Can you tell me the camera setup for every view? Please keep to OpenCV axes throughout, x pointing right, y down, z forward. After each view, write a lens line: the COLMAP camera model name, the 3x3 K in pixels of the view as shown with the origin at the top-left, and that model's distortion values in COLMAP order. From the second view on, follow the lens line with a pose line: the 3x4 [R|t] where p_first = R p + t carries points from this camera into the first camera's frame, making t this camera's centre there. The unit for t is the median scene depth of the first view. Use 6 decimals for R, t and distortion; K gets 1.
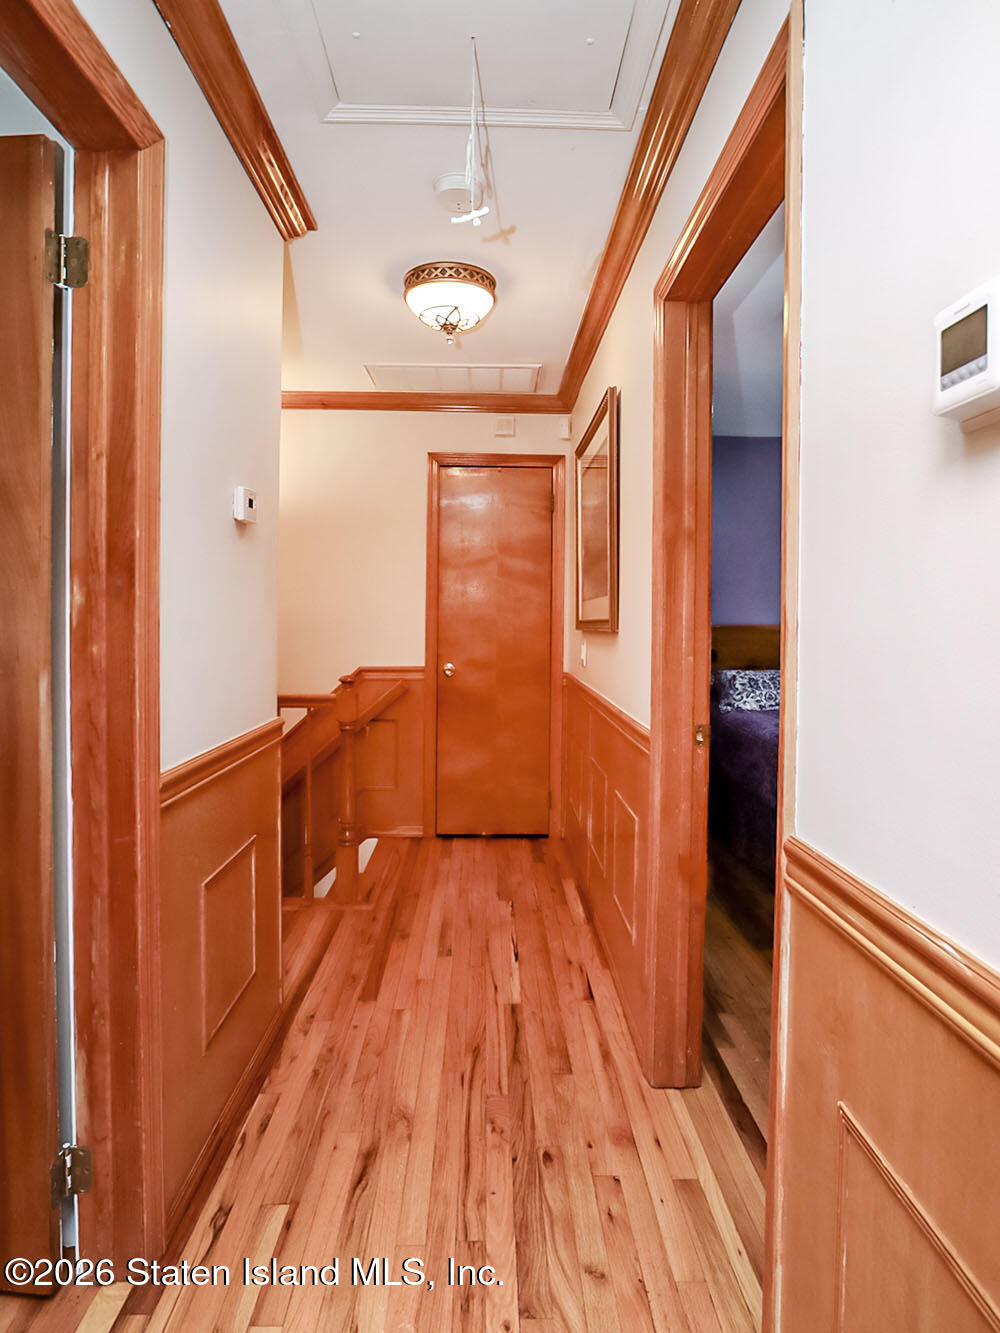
lens RADIAL K [[819.9, 0, 501.7], [0, 819.9, 619.3], [0, 0, 1]] dist [-0.069557, 0.025265]
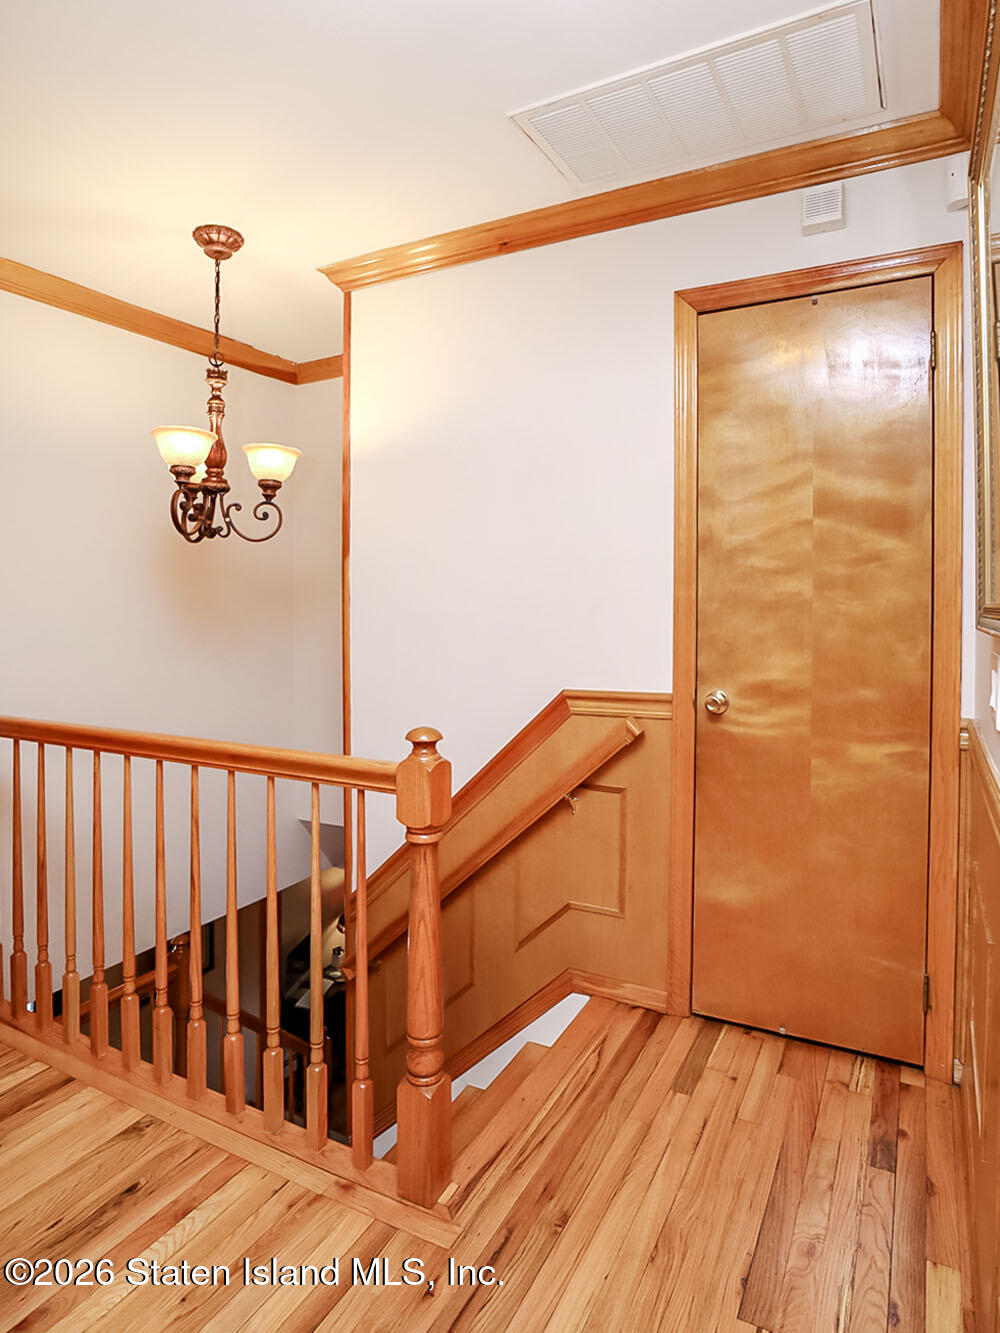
lens RADIAL K [[819.9, 0, 501.7], [0, 819.9, 619.3], [0, 0, 1]] dist [-0.069557, 0.025265]
pose [[0.875400, -0.006158, -0.483360, 0.066014], [0.019241, 0.999570, 0.022113, -0.004301], [0.483016, -0.028658, 0.875142, 0.490468]]
